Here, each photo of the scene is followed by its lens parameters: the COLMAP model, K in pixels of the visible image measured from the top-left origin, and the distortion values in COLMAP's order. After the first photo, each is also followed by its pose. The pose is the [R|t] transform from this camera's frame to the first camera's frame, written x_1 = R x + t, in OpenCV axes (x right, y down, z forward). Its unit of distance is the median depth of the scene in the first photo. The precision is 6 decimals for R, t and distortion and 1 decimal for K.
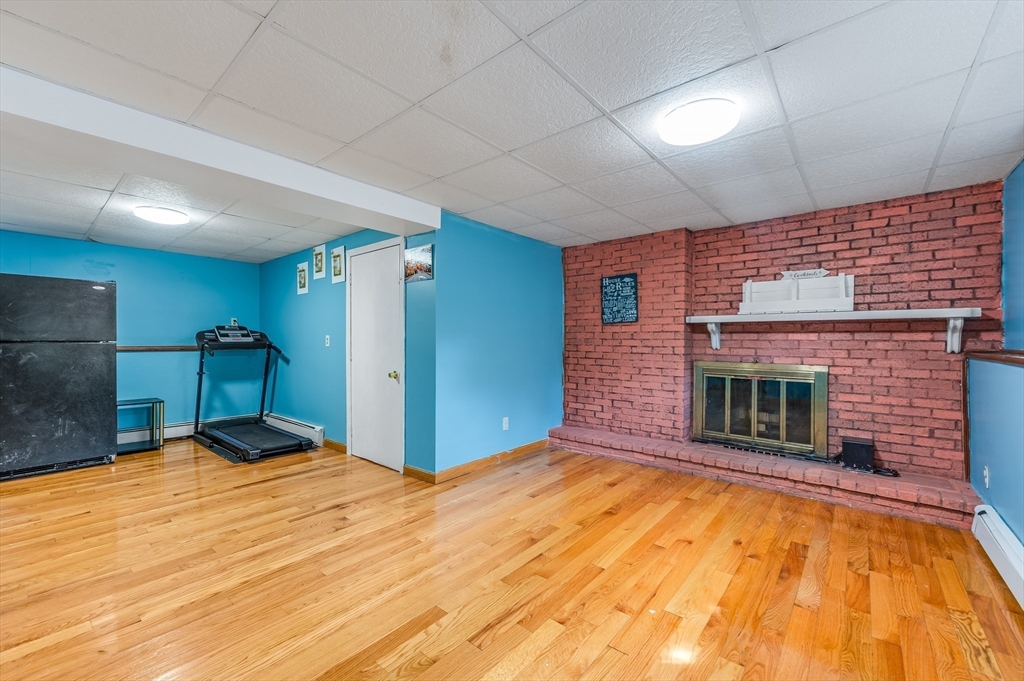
lens RADIAL K [[411.4, 0, 509.8], [0, 411.4, 341.1], [0, 0, 1]] dist [-0.000386, 0.000867]
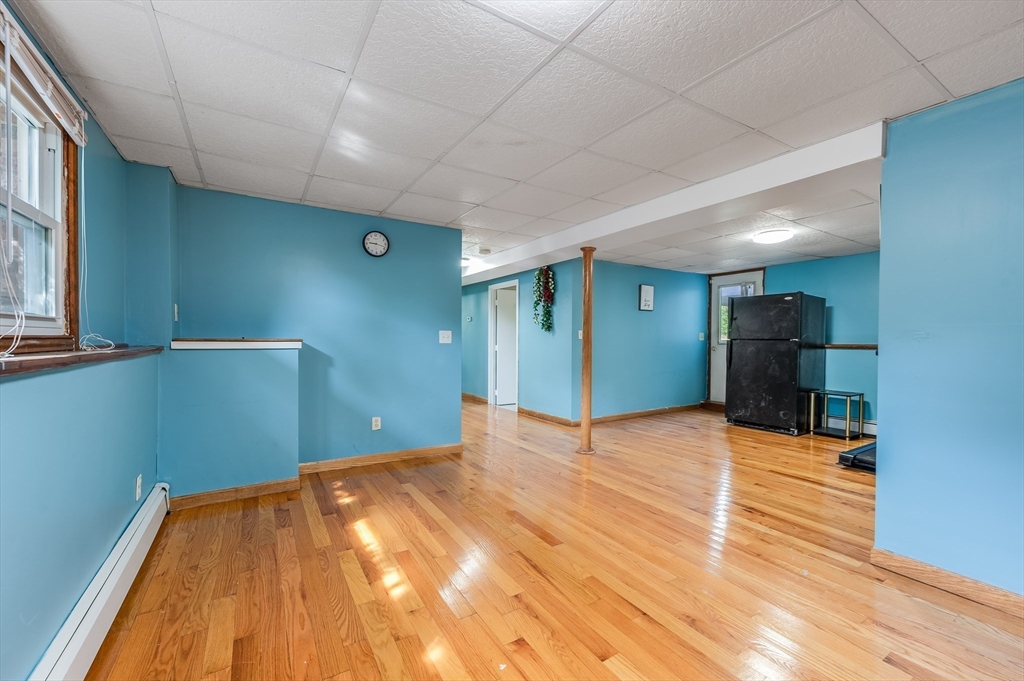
lens RADIAL K [[411.4, 0, 516.2], [0, 411.4, 344.9], [0, 0, 1]] dist [-0.000386, 0.000867]
pose [[-0.303157, 0.009772, -0.952891, 0.558660], [-0.001254, 0.999942, 0.010654, 0.005448], [0.952940, 0.004424, -0.303127, 0.641281]]
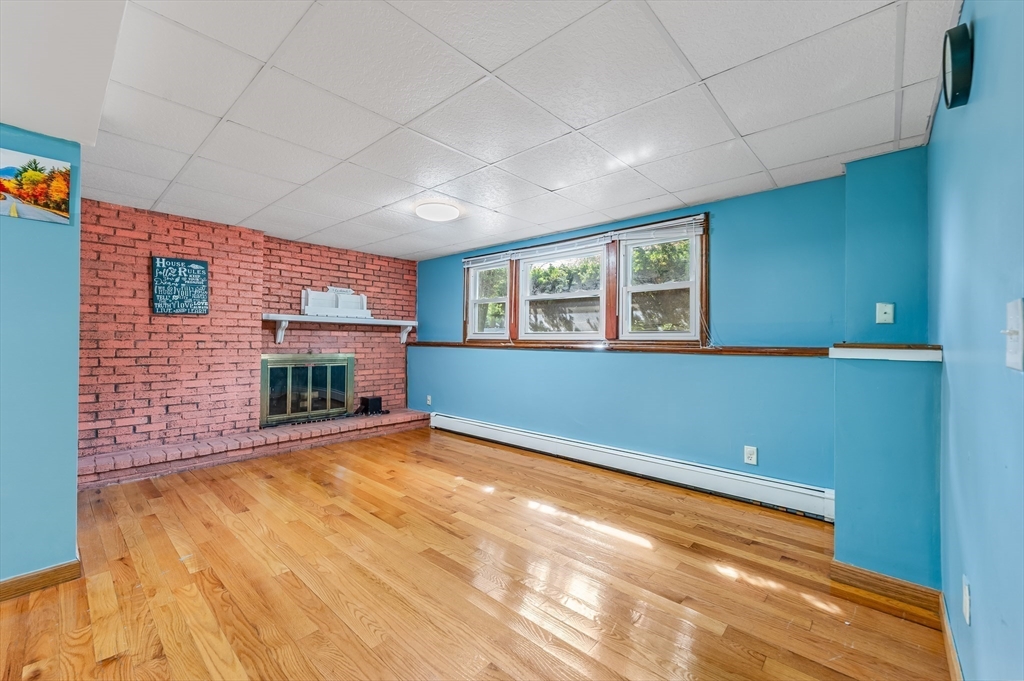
lens RADIAL K [[411.4, 0, 509.0], [0, 411.4, 336.9], [0, 0, 1]] dist [-0.000386, 0.000867]
pose [[0.043056, 0.004835, 0.999061, -0.717569], [-0.008946, 0.999950, -0.004454, 0.001425], [-0.999033, -0.008746, 0.043097, 0.351414]]
